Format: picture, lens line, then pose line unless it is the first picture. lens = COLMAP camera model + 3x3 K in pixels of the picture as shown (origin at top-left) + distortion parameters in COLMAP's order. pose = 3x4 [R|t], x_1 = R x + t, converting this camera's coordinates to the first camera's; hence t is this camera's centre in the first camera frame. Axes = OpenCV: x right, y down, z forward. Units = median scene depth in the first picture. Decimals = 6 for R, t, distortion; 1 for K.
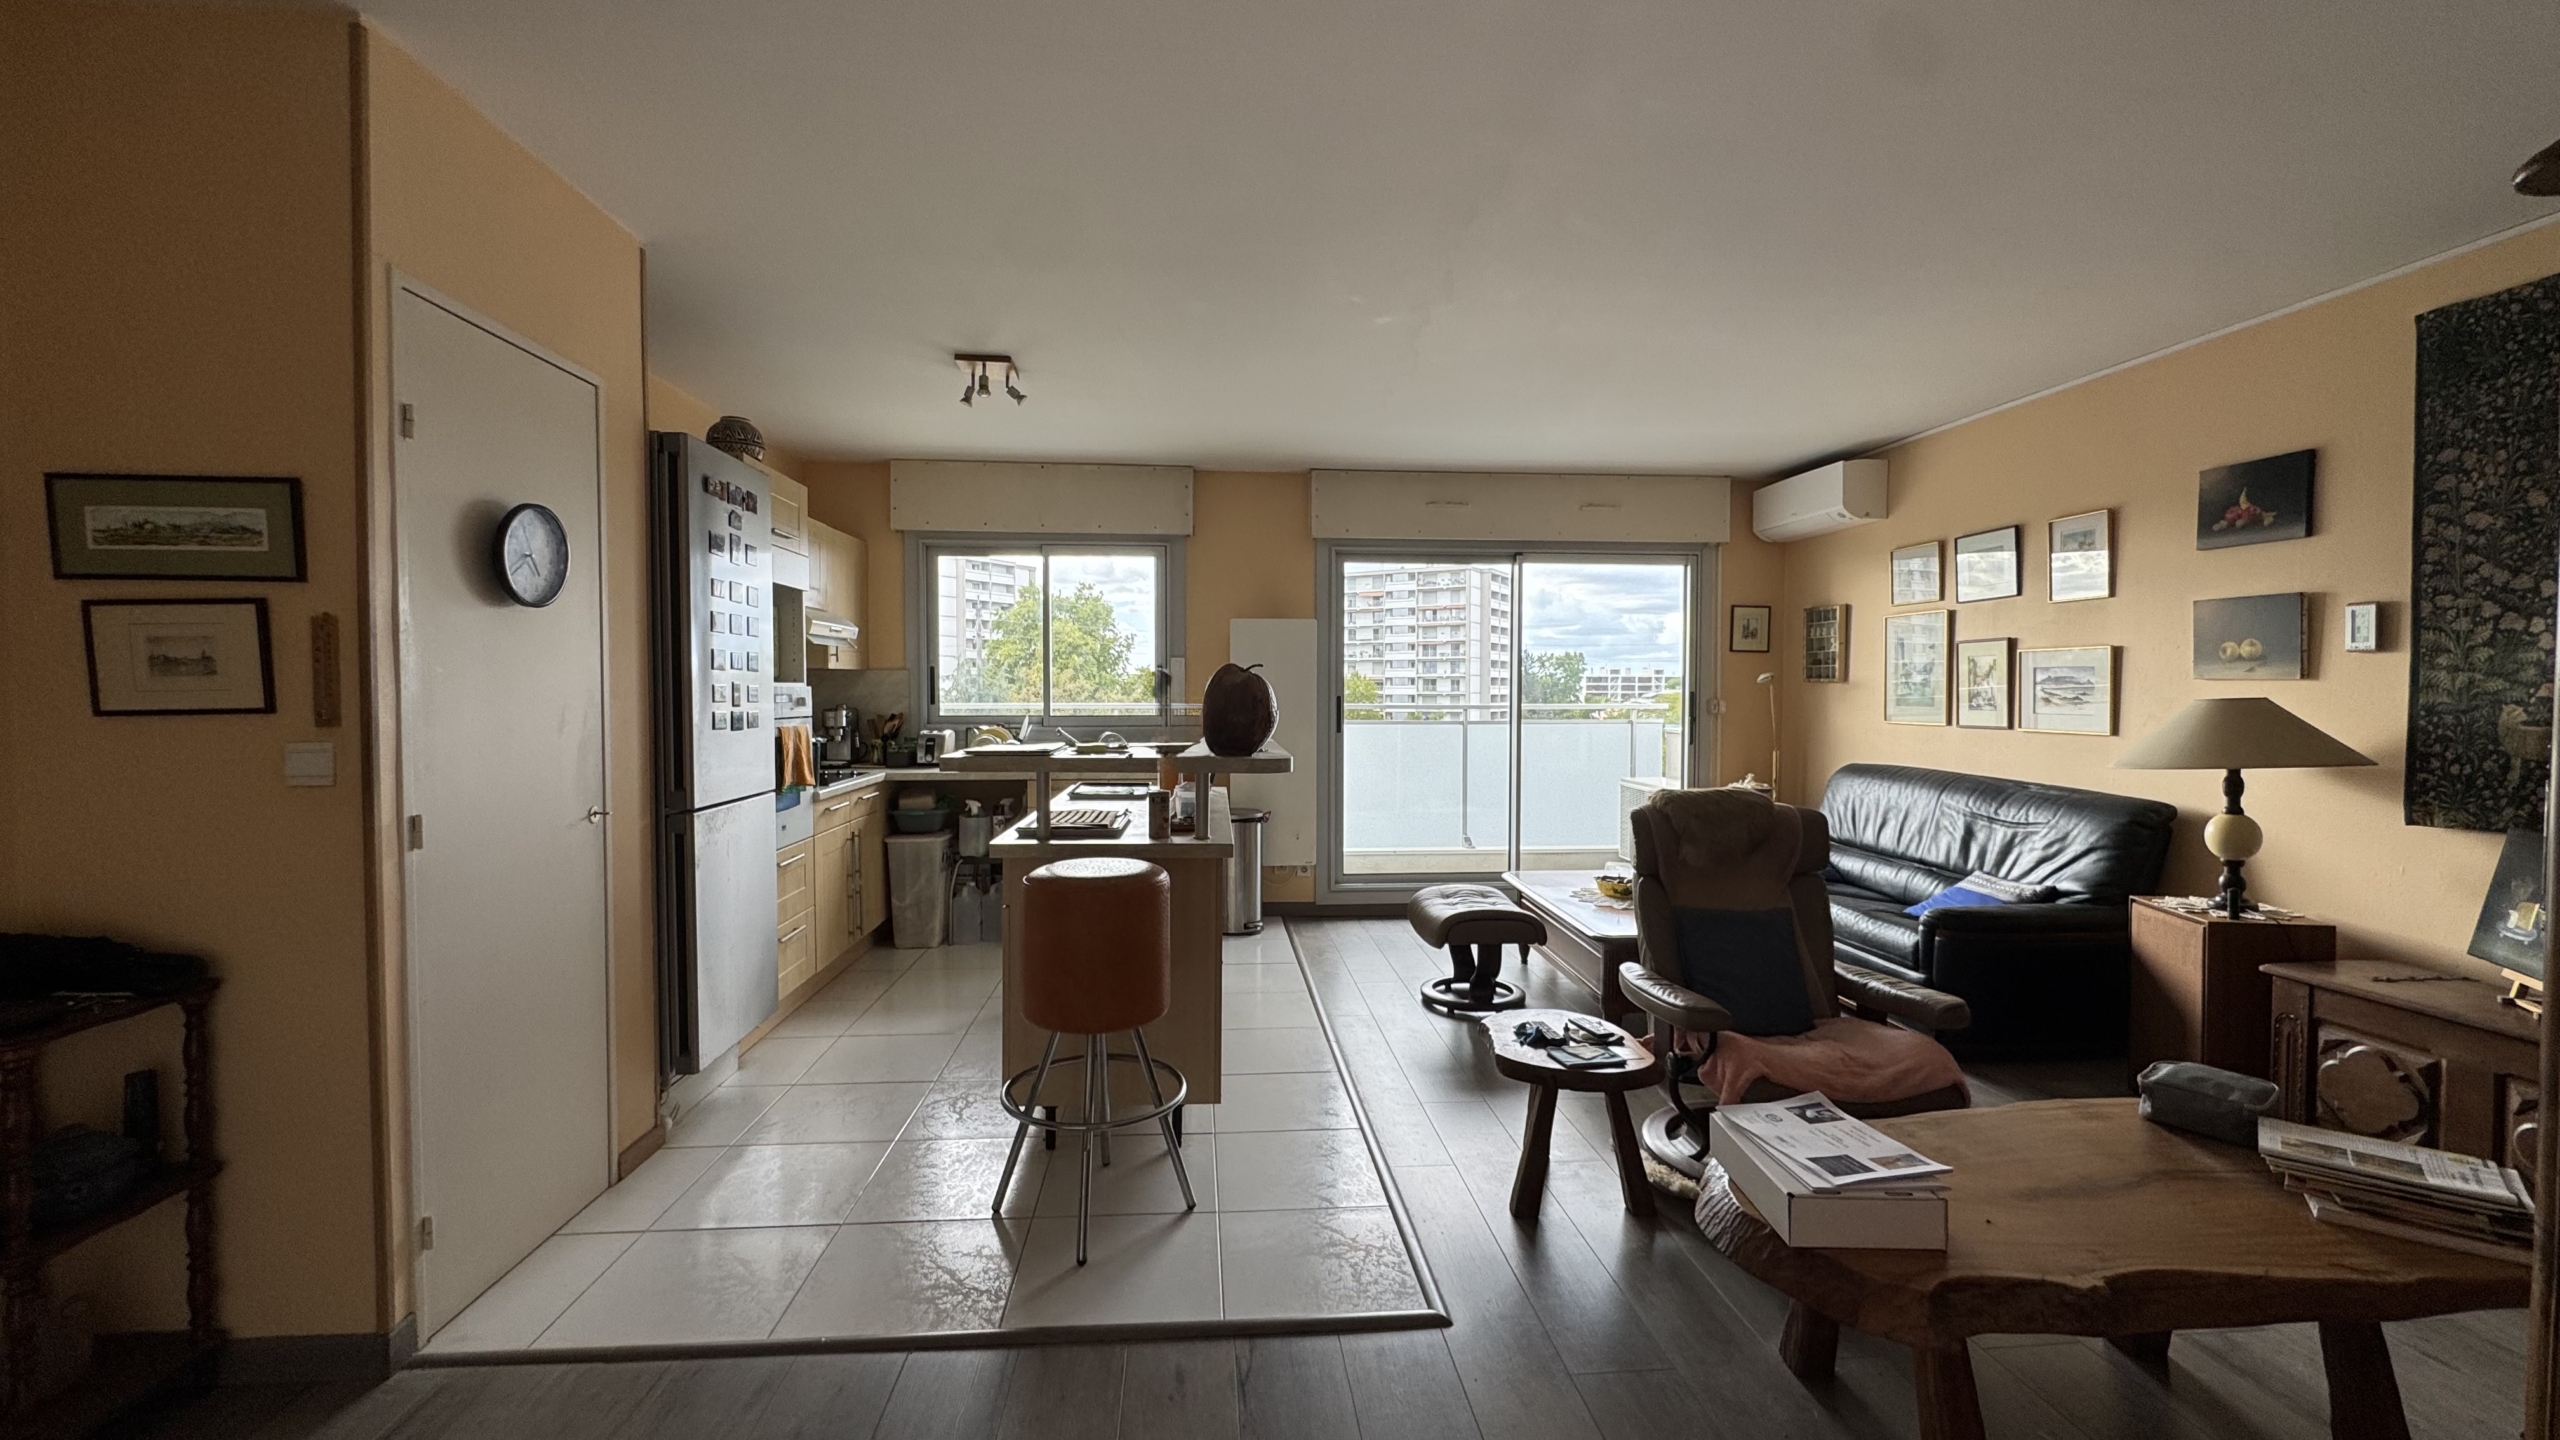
lens RADIAL K [[1031.2, 0, 1280.0], [0, 1031.2, 720.0], [0, 0, 1]] dist [-0.002134, 0.000479]
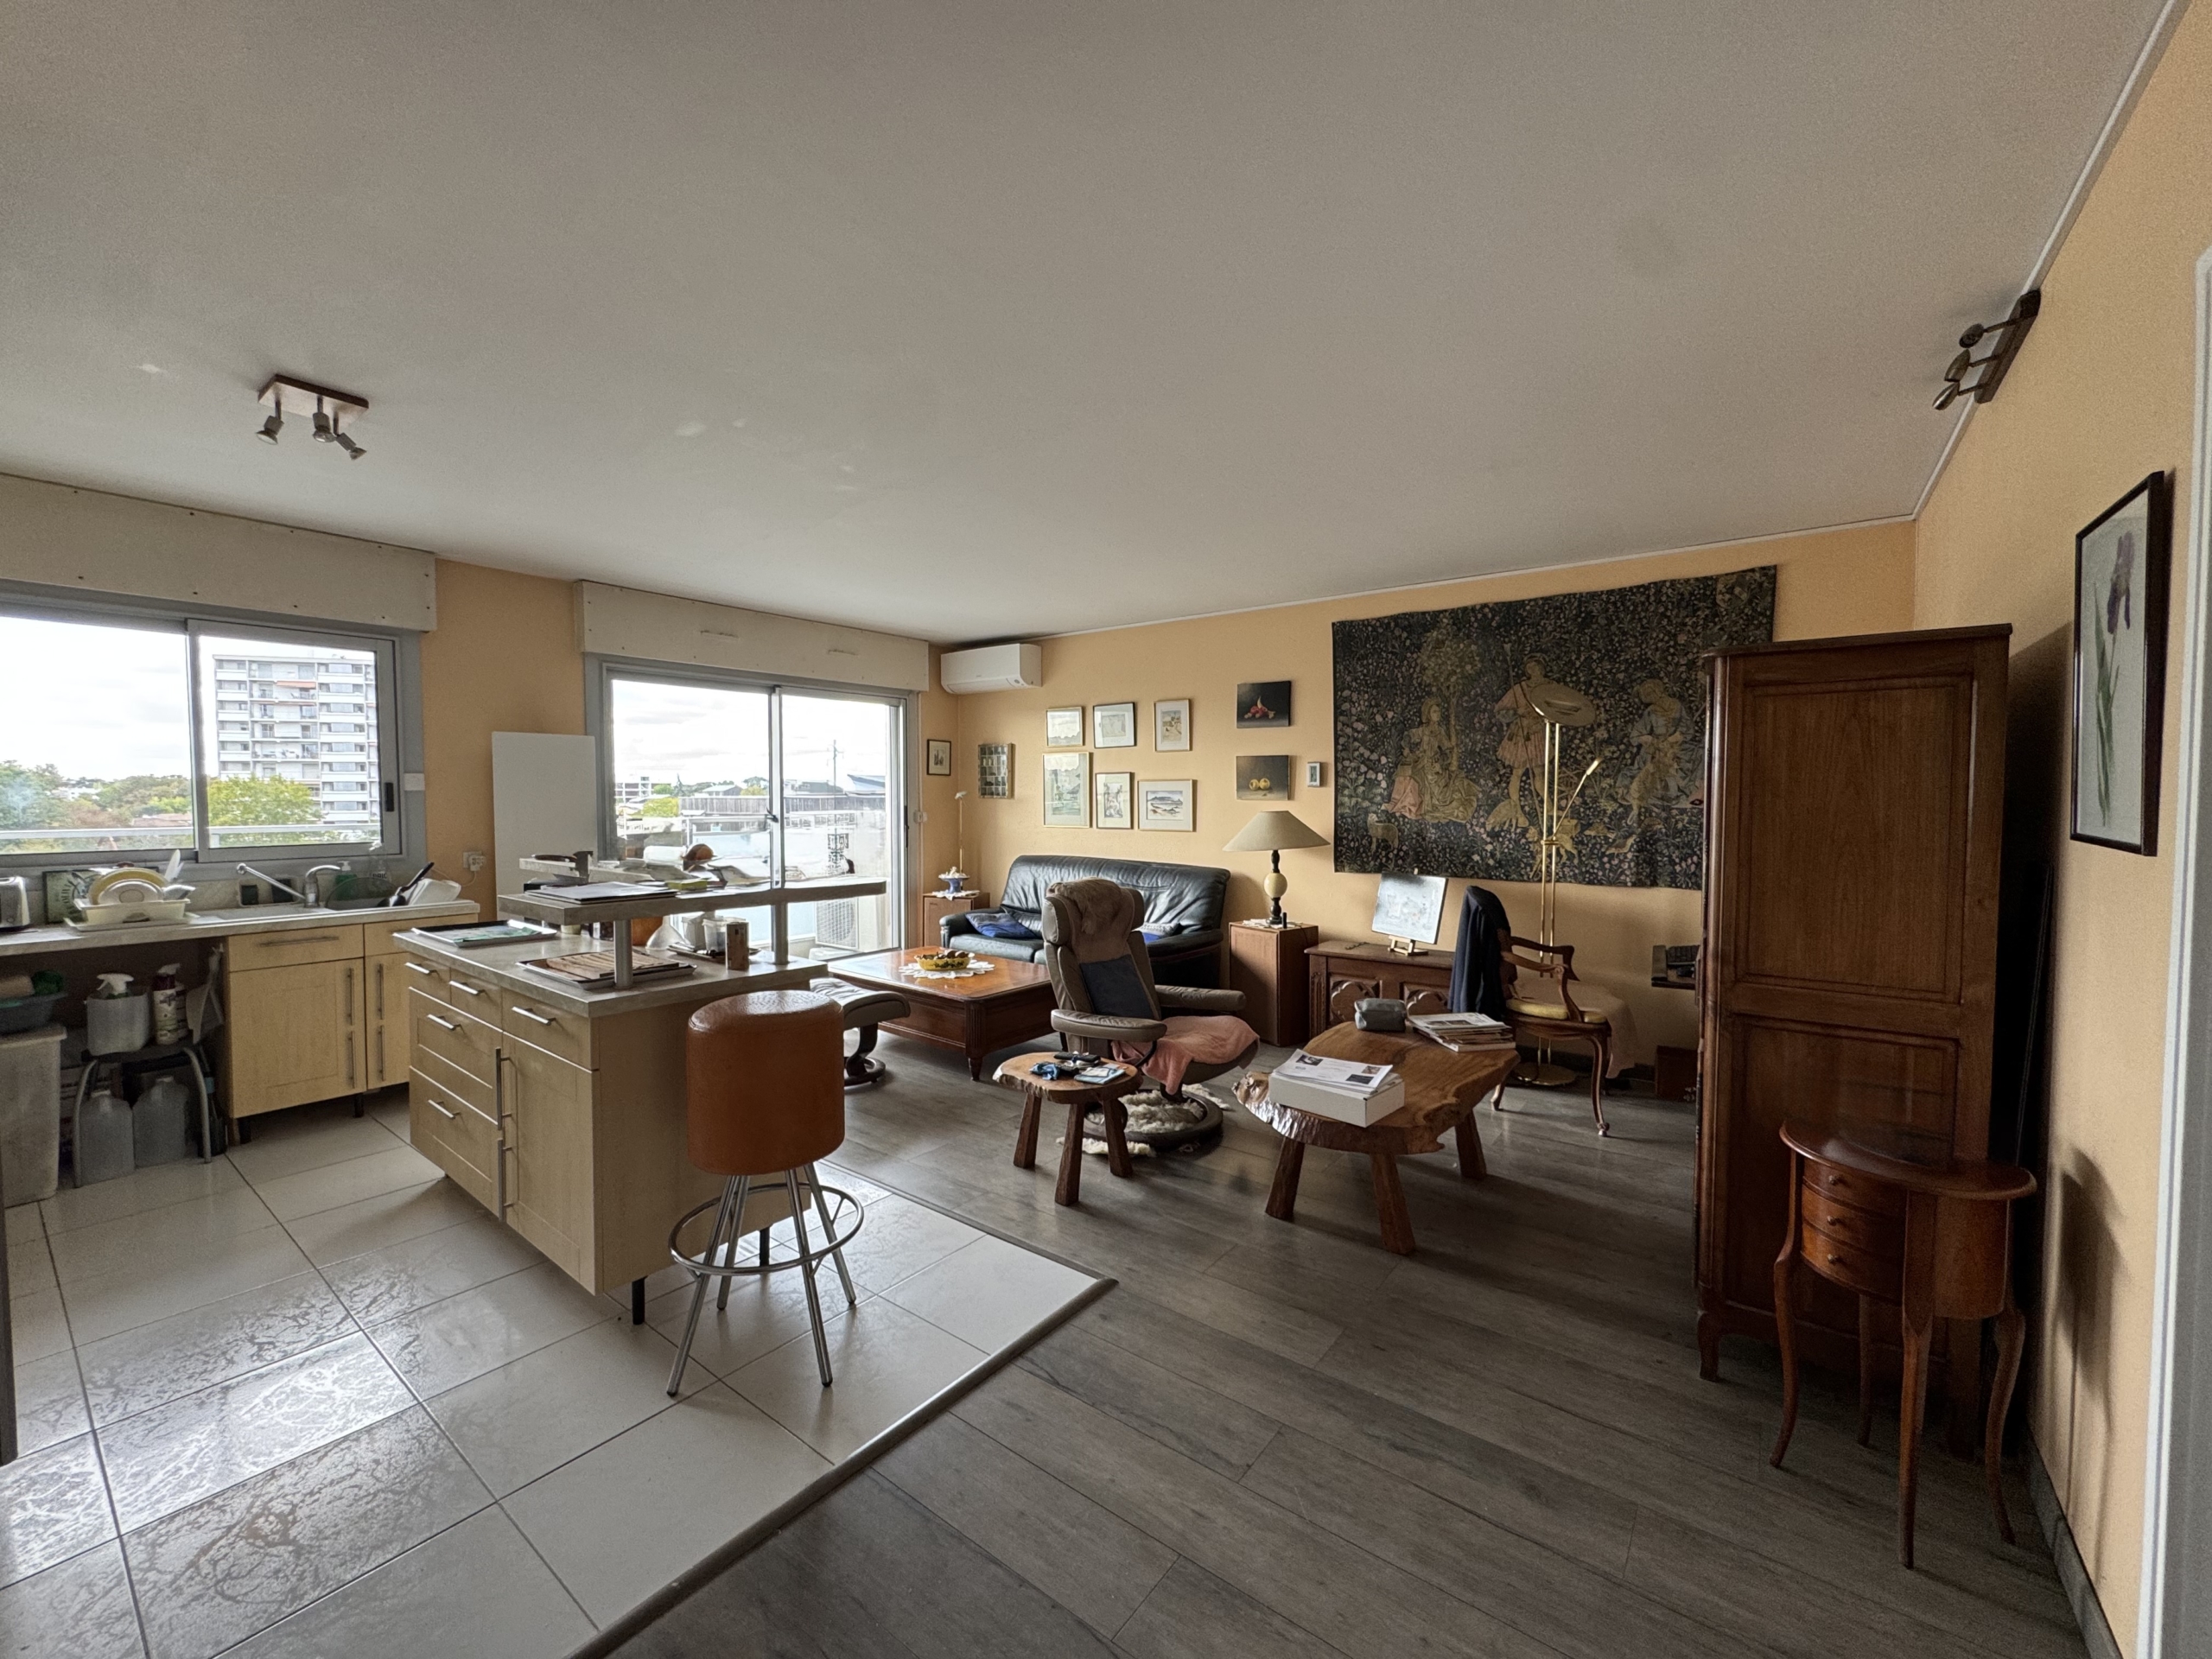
lens RADIAL K [[891.1, 0, 1106.0], [0, 891.1, 829.5], [0, 0, 1]] dist [-0.001147, 0.000109]
pose [[0.668884, -0.031365, 0.742705, -0.418443], [0.023724, 0.999501, 0.020844, -0.024824], [-0.742988, 0.003678, 0.669295, 0.125304]]
